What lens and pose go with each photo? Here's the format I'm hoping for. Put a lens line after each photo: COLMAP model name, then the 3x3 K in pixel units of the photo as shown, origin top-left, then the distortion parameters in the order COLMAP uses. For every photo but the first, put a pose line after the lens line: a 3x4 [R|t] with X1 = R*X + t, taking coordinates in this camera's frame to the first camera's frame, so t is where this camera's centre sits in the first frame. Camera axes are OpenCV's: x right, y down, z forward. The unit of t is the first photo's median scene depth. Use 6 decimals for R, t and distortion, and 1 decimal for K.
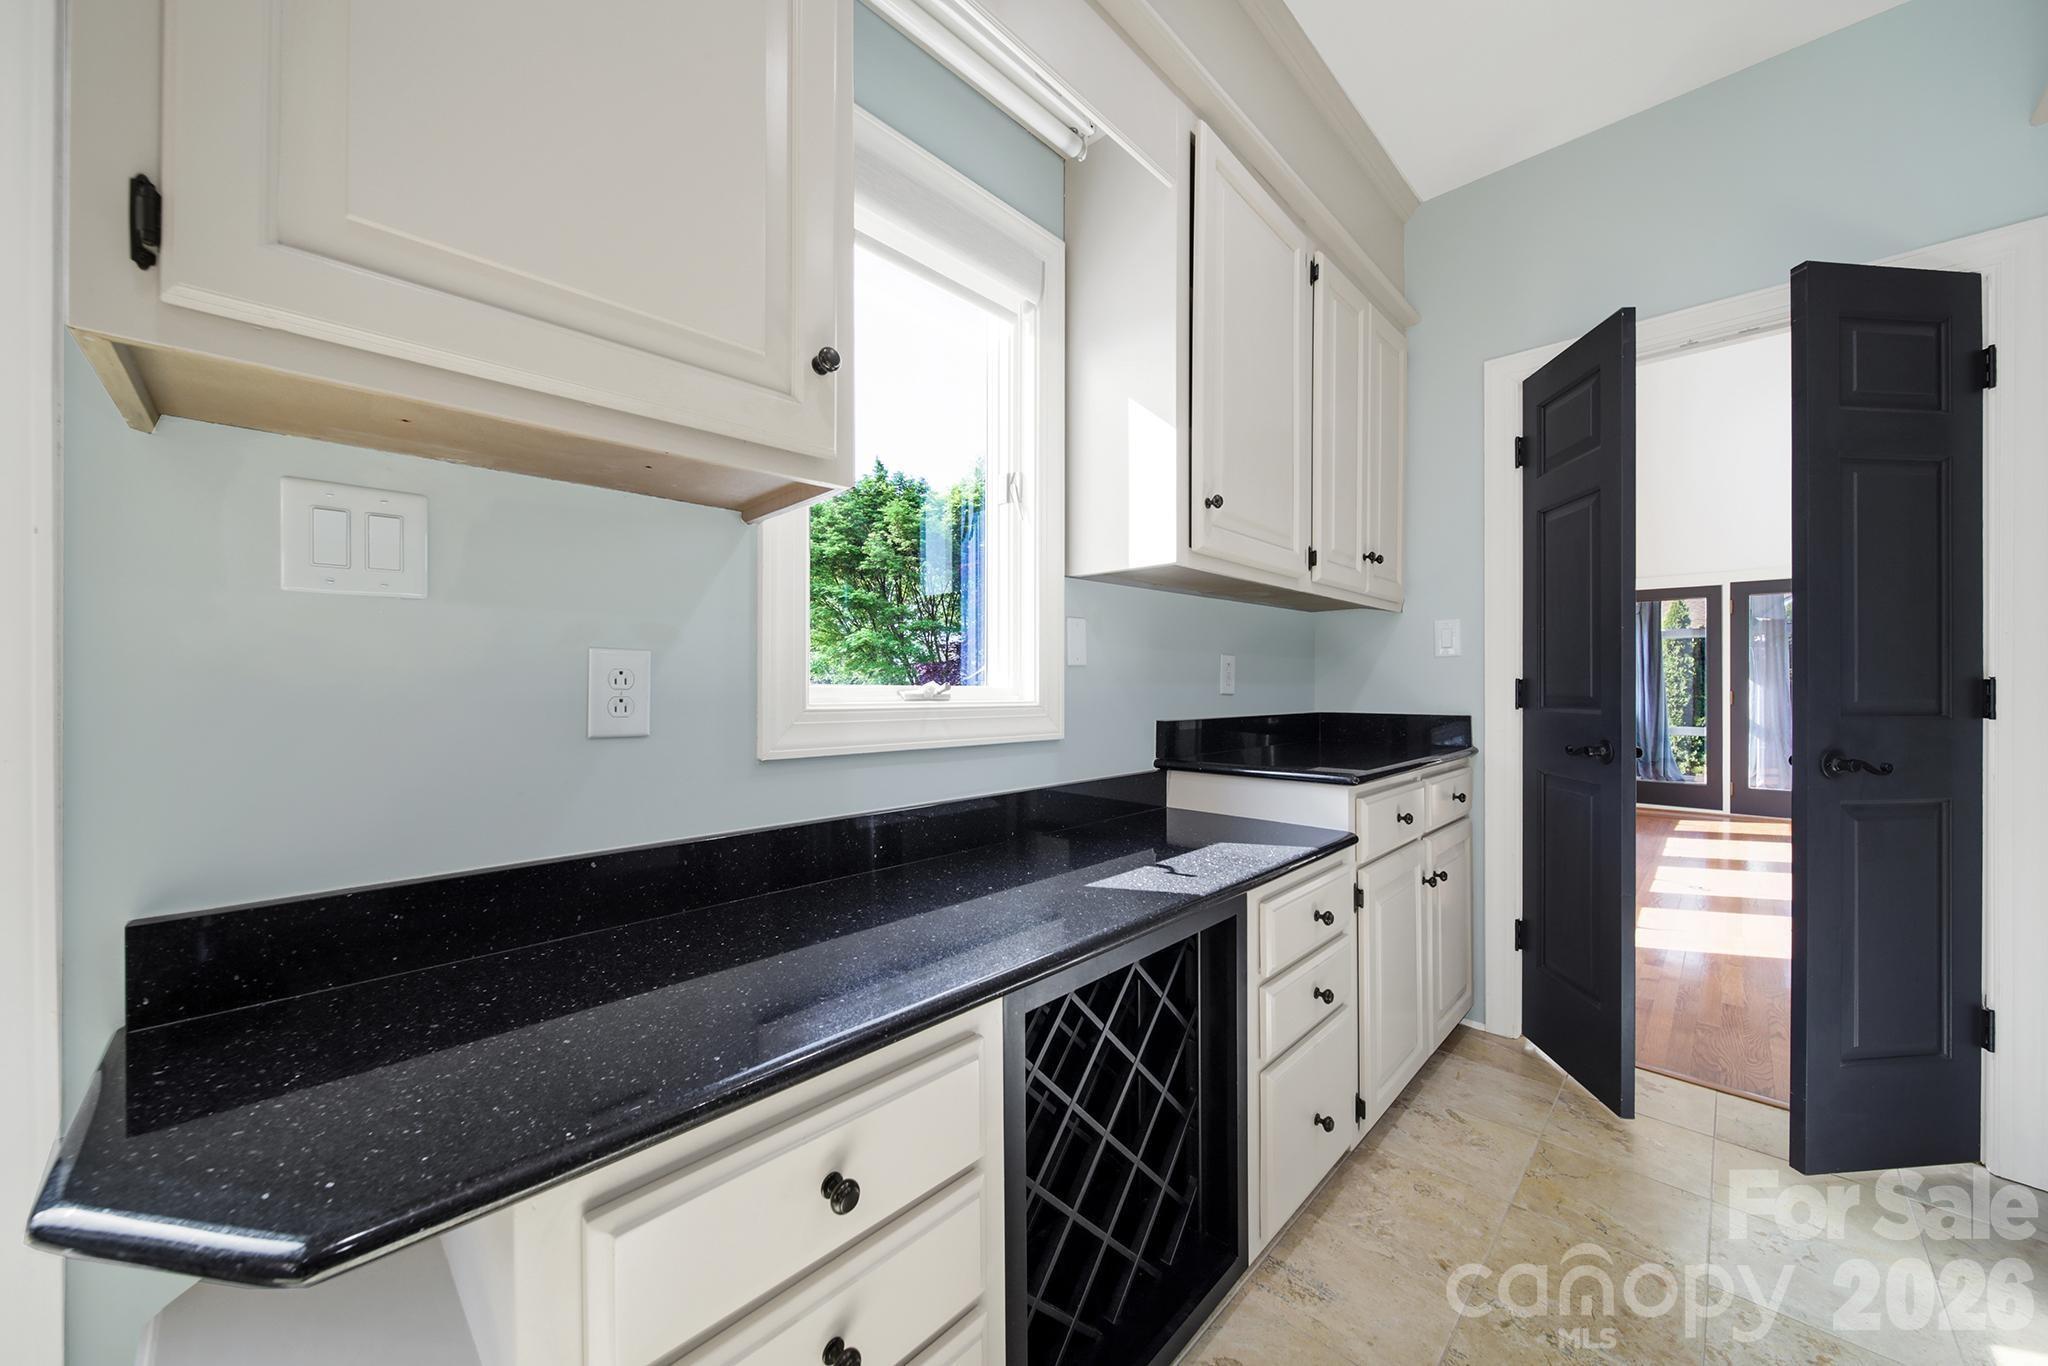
lens RADIAL K [[721.2, 0, 1019.1], [0, 721.2, 691.9], [0, 0, 1]] dist [0.000181, -0.000010]
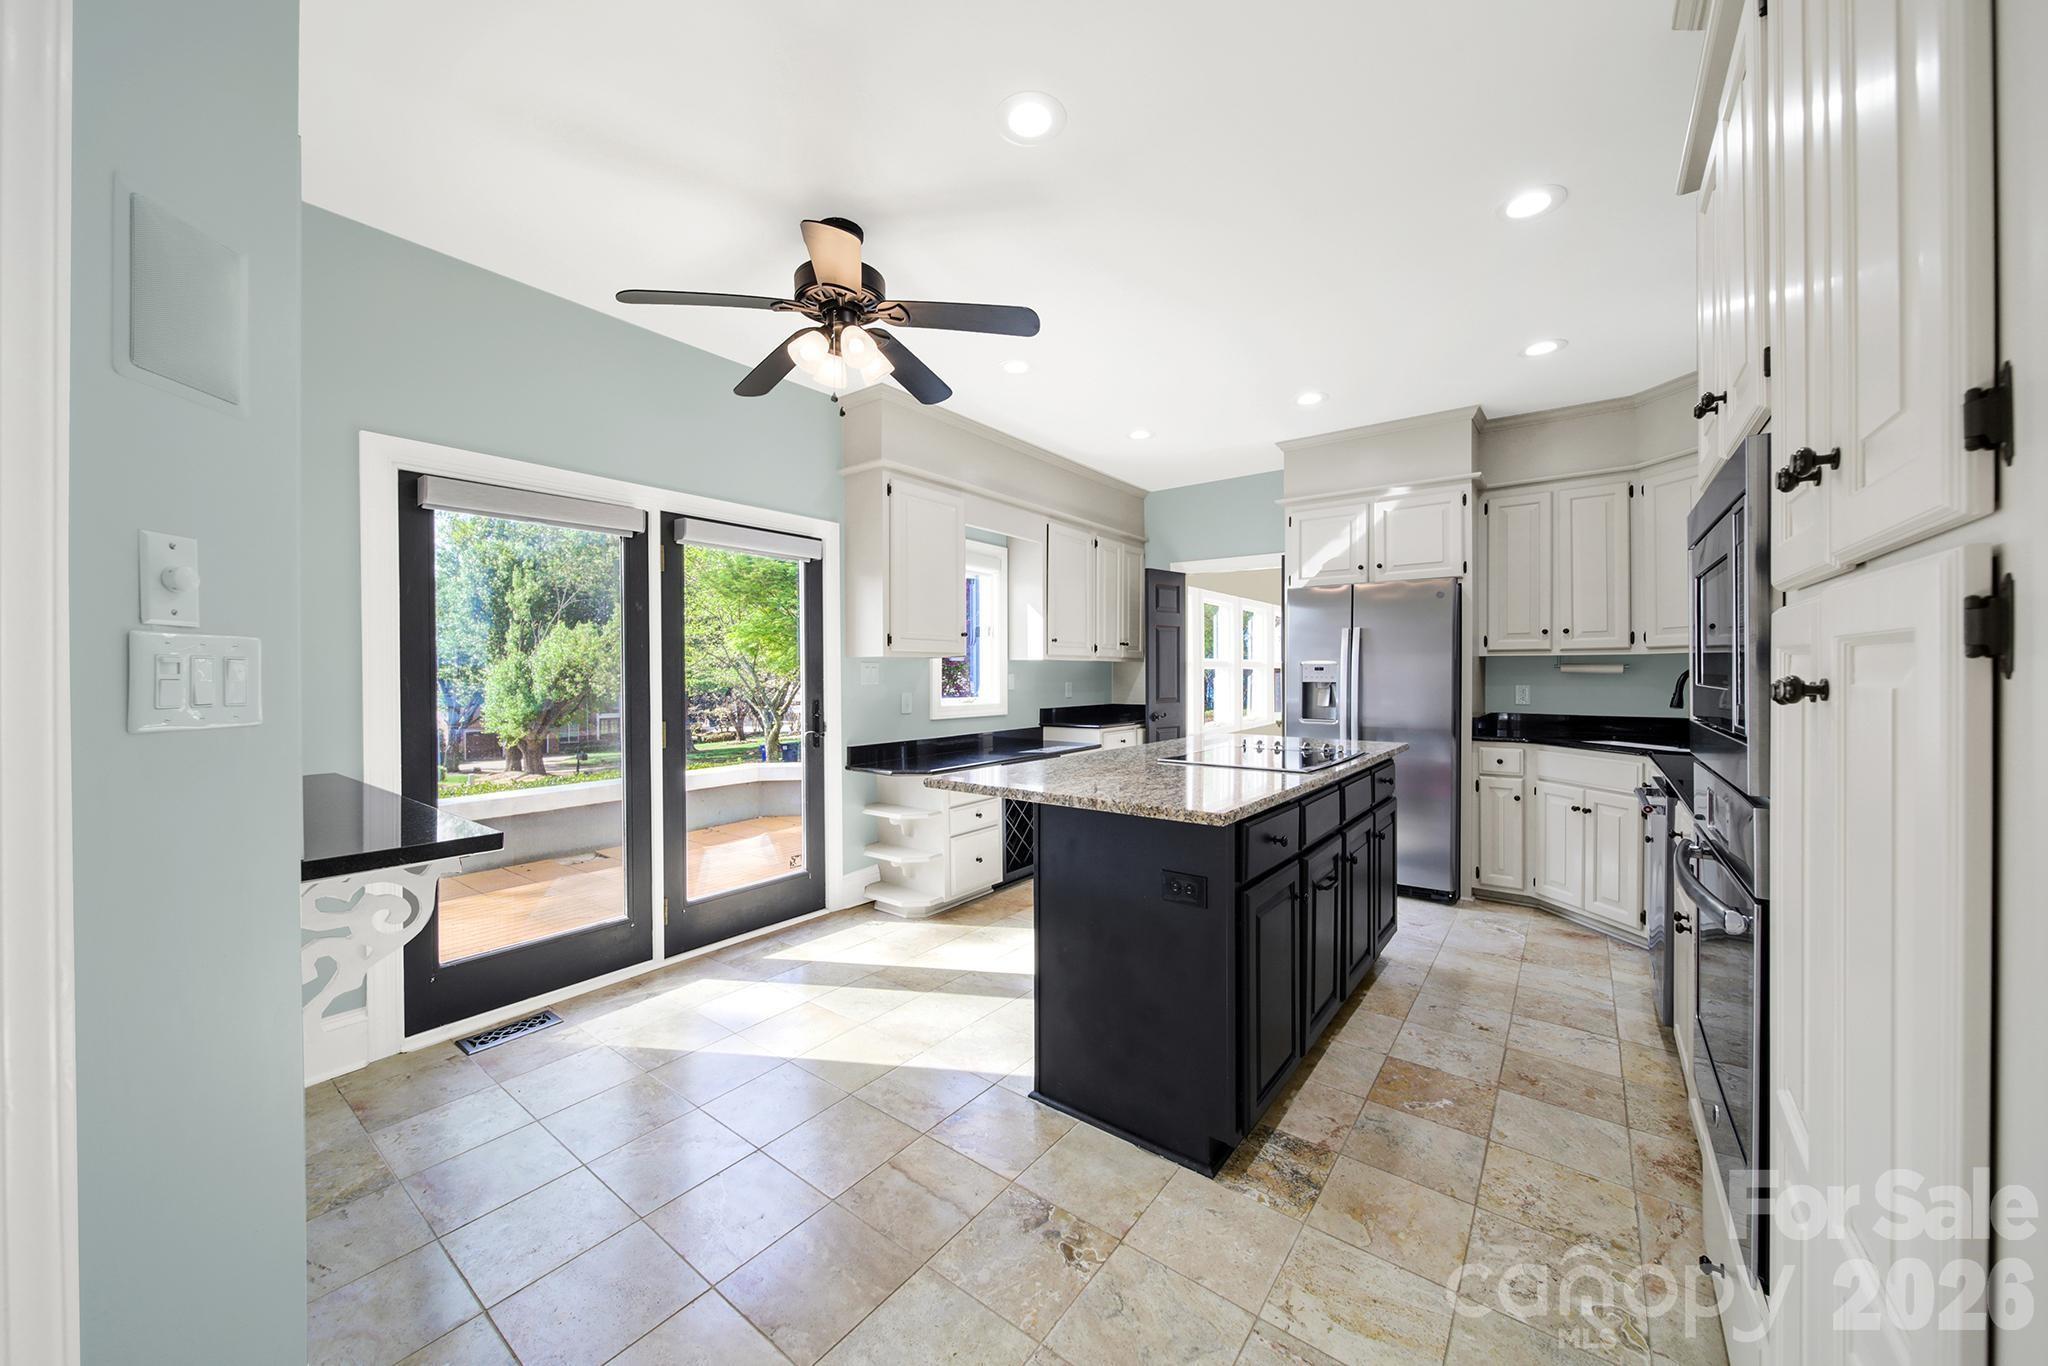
lens RADIAL K [[734.1, 0, 1020.7], [0, 734.1, 678.3], [0, 0, 1]] dist [-0.002374, -0.000302]
pose [[0.991562, -0.006956, 0.129444, -0.220473], [0.007603, 0.999961, -0.004505, -0.057386], [-0.129407, 0.005451, 0.991577, -1.608100]]
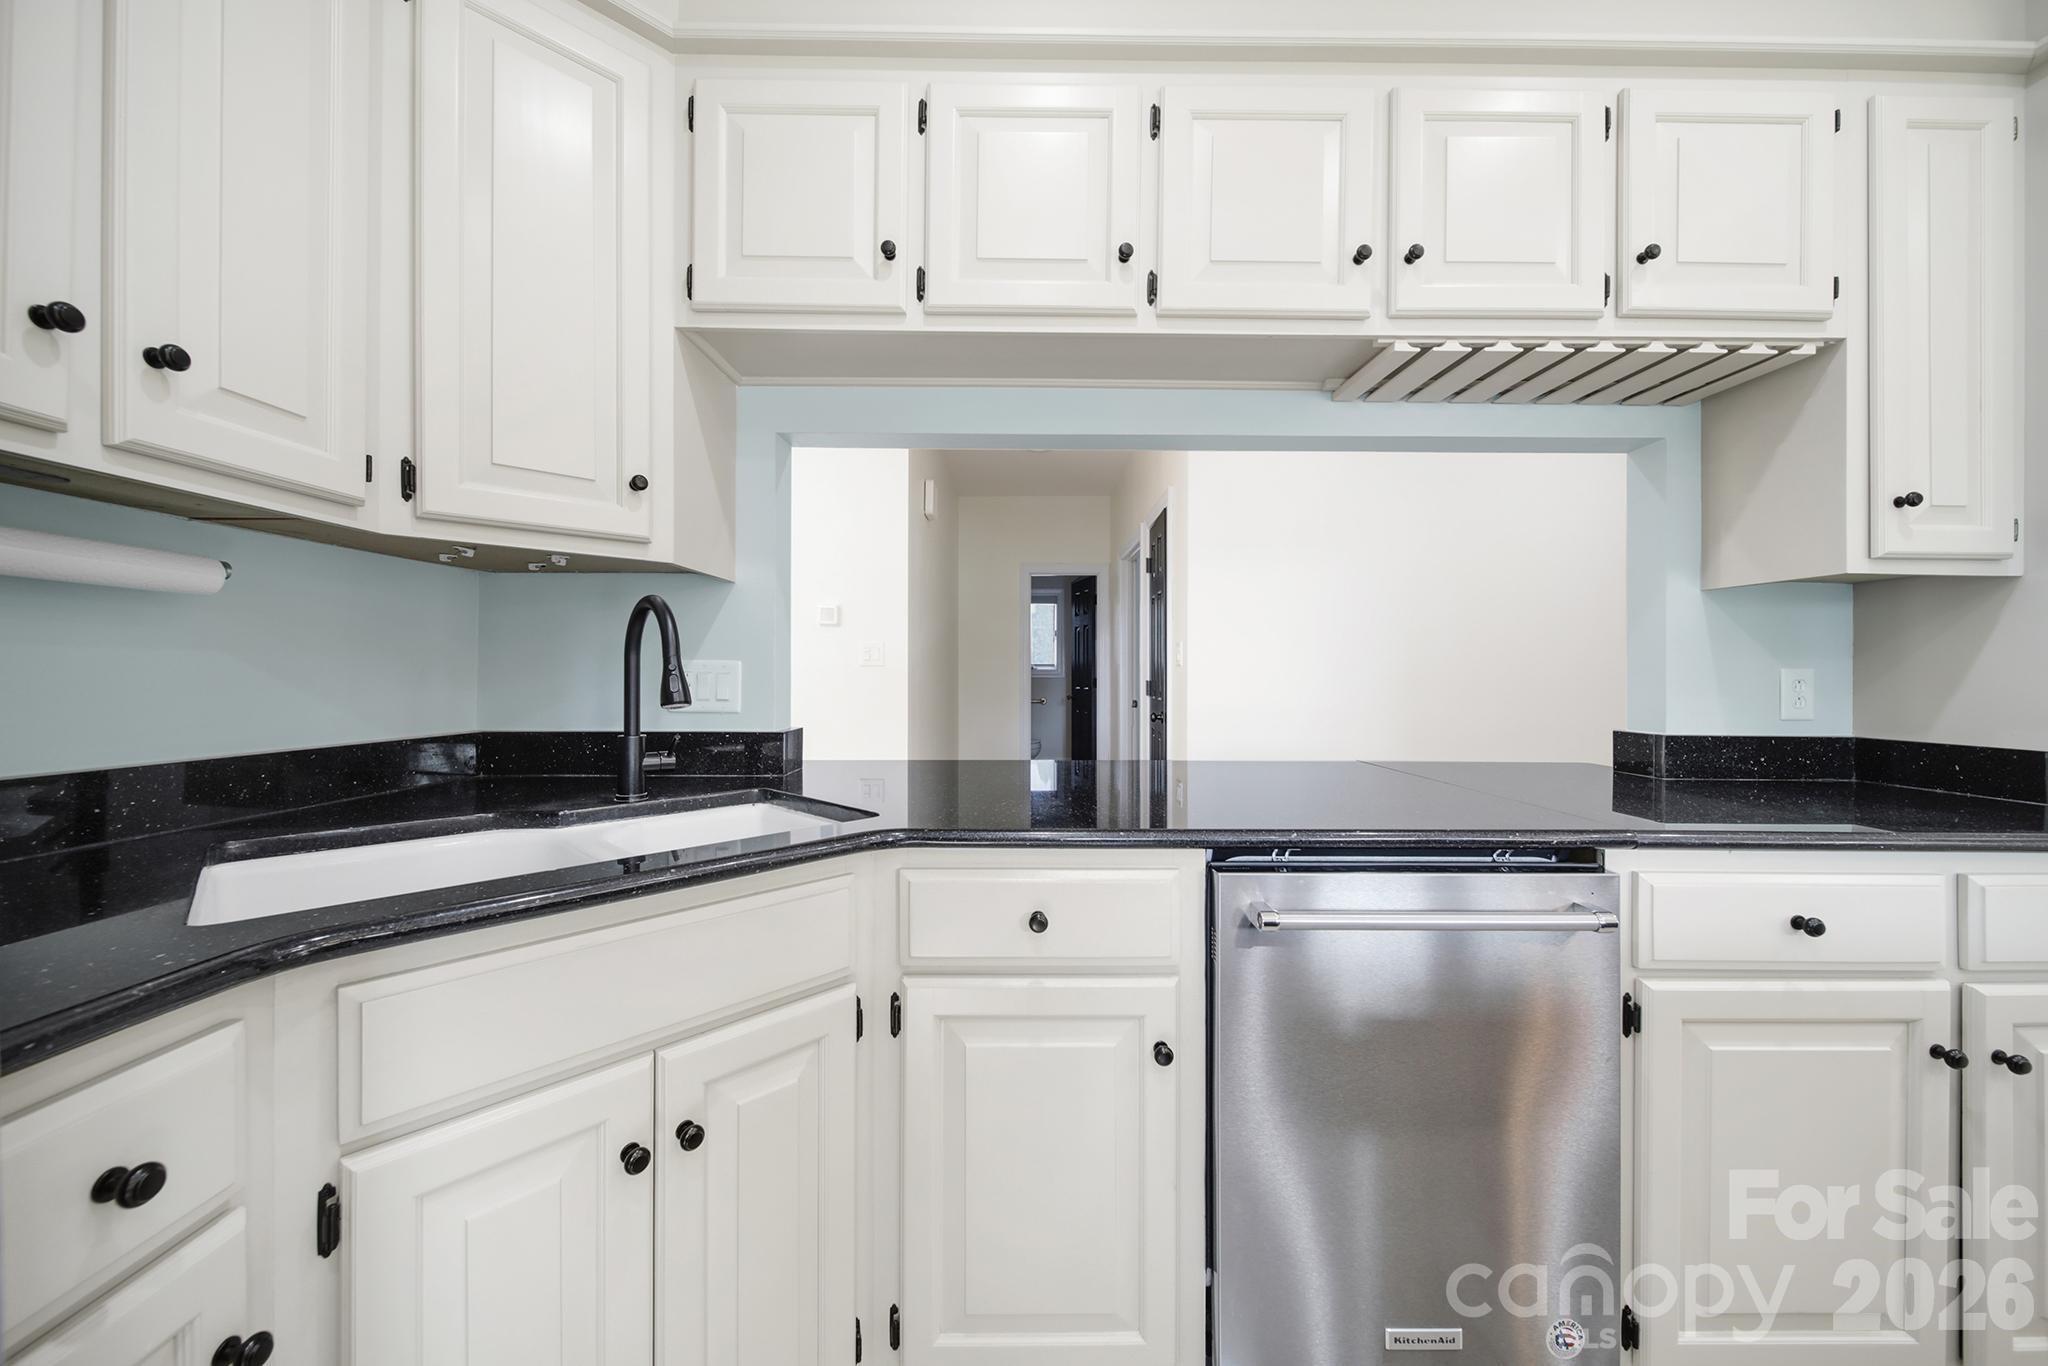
lens RADIAL K [[744.3, 0, 1022.9], [0, 744.3, 668.8], [0, 0, 1]] dist [-0.001360, -0.000050]
pose [[-0.704220, 0.000271, 0.709981, 0.861953], [0.002090, 0.999996, 0.001692, -0.014773], [-0.709978, 0.002675, -0.704218, 0.089807]]
